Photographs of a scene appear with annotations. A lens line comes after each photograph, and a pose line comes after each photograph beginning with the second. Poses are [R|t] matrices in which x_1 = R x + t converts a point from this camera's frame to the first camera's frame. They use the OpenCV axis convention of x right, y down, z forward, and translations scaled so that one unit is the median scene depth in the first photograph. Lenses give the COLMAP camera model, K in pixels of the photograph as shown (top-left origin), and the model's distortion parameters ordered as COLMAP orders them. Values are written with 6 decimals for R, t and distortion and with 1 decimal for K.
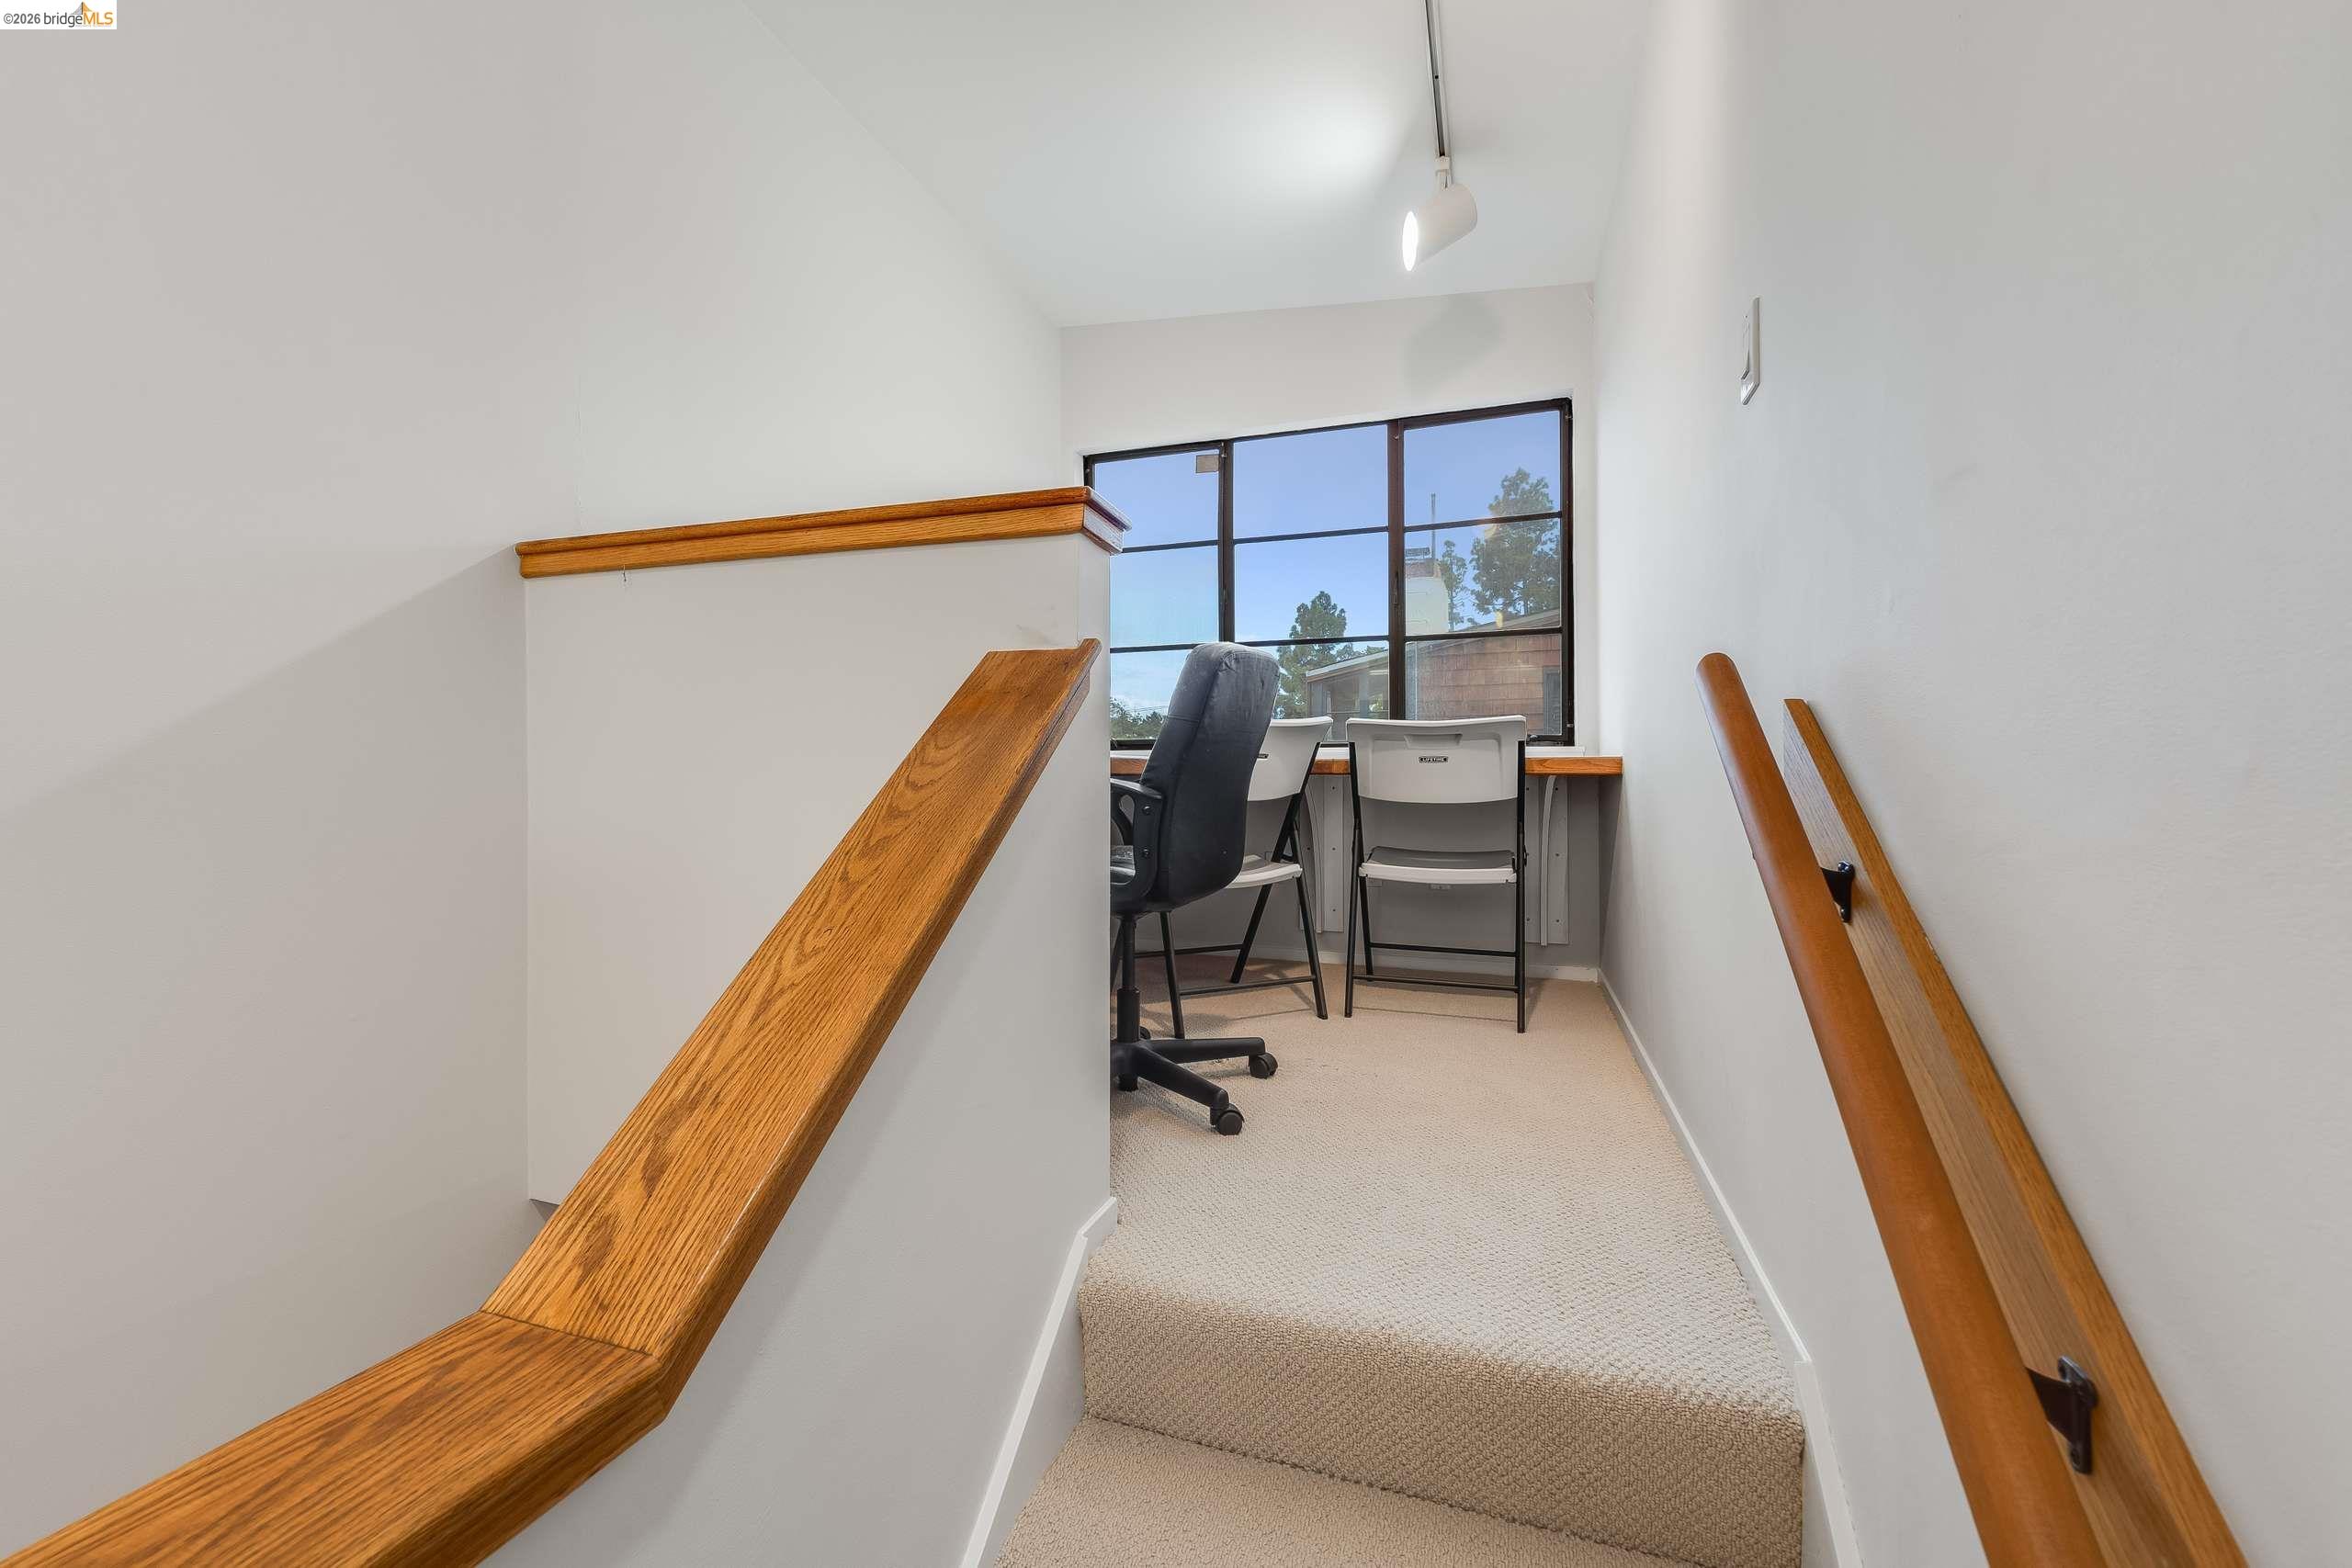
lens RADIAL K [[961.5, 0, 1162.2], [0, 961.5, 767.9], [0, 0, 1]] dist [0.004274, -0.000276]
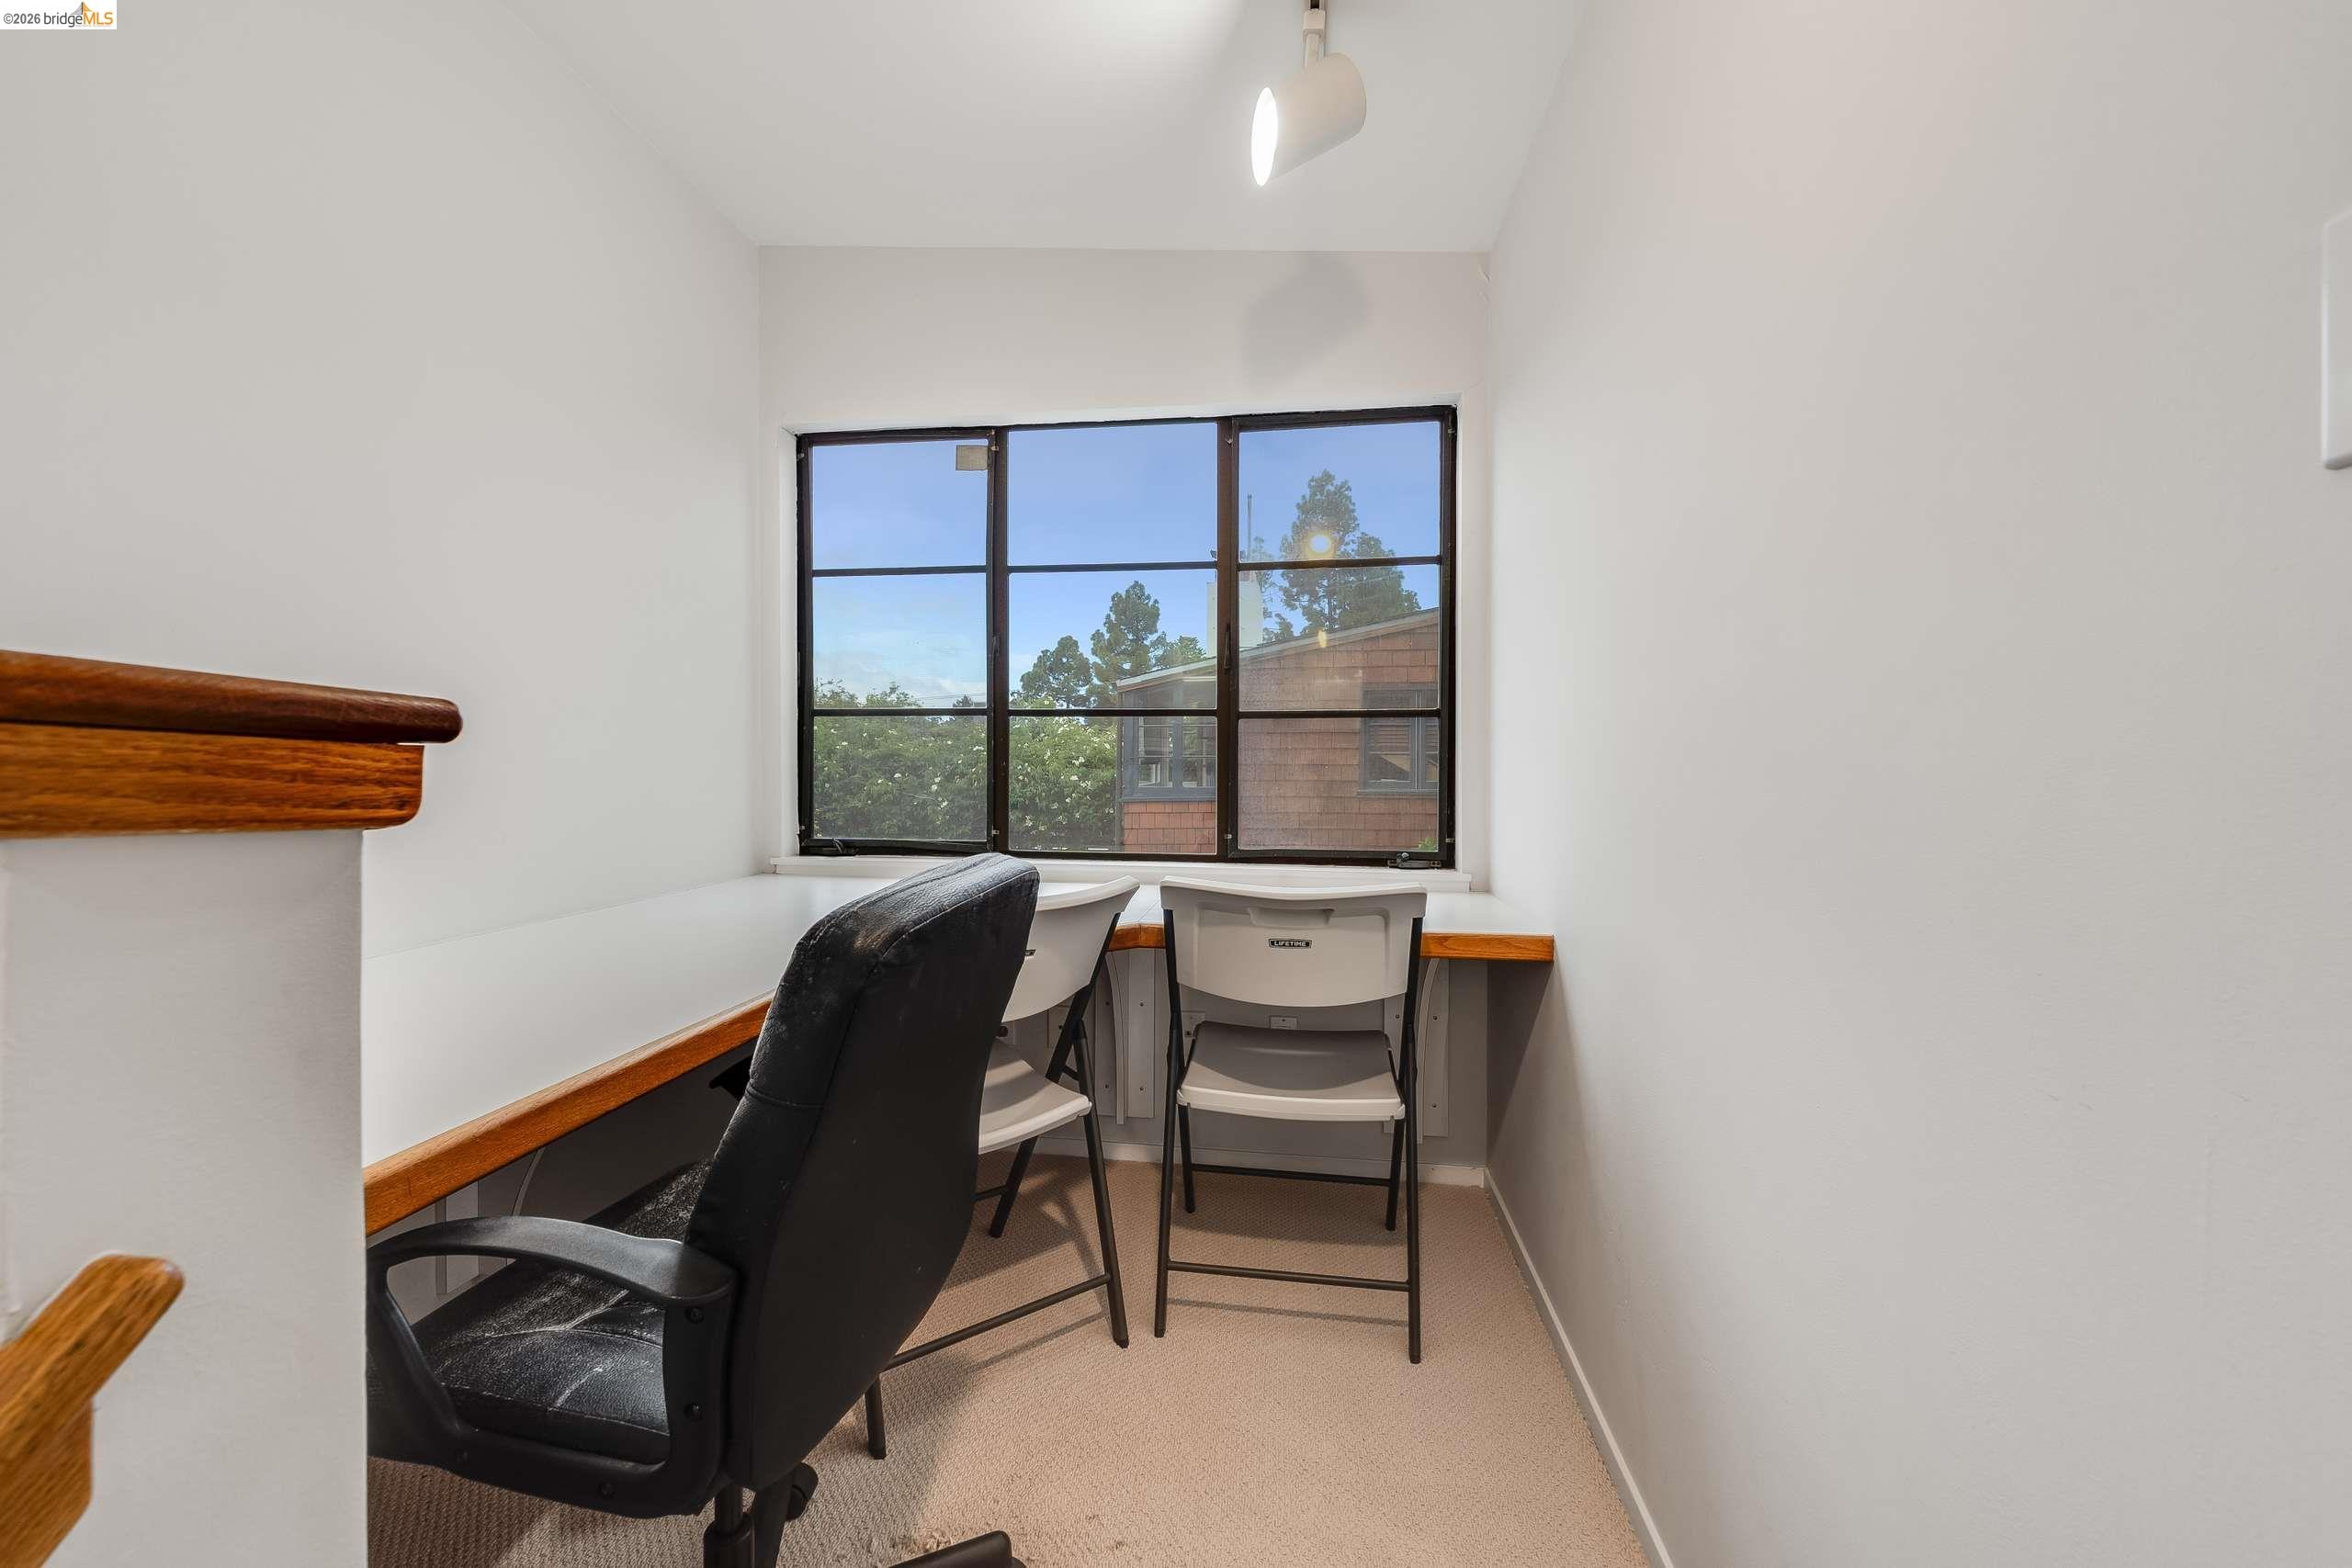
lens RADIAL K [[961.5, 0, 1162.2], [0, 961.5, 767.9], [0, 0, 1]] dist [0.004274, -0.000276]
pose [[0.981427, 0.004857, 0.191776, 0.056267], [-0.007823, 0.999861, 0.014711, -0.110480], [-0.191678, -0.015938, 0.981328, 0.301166]]
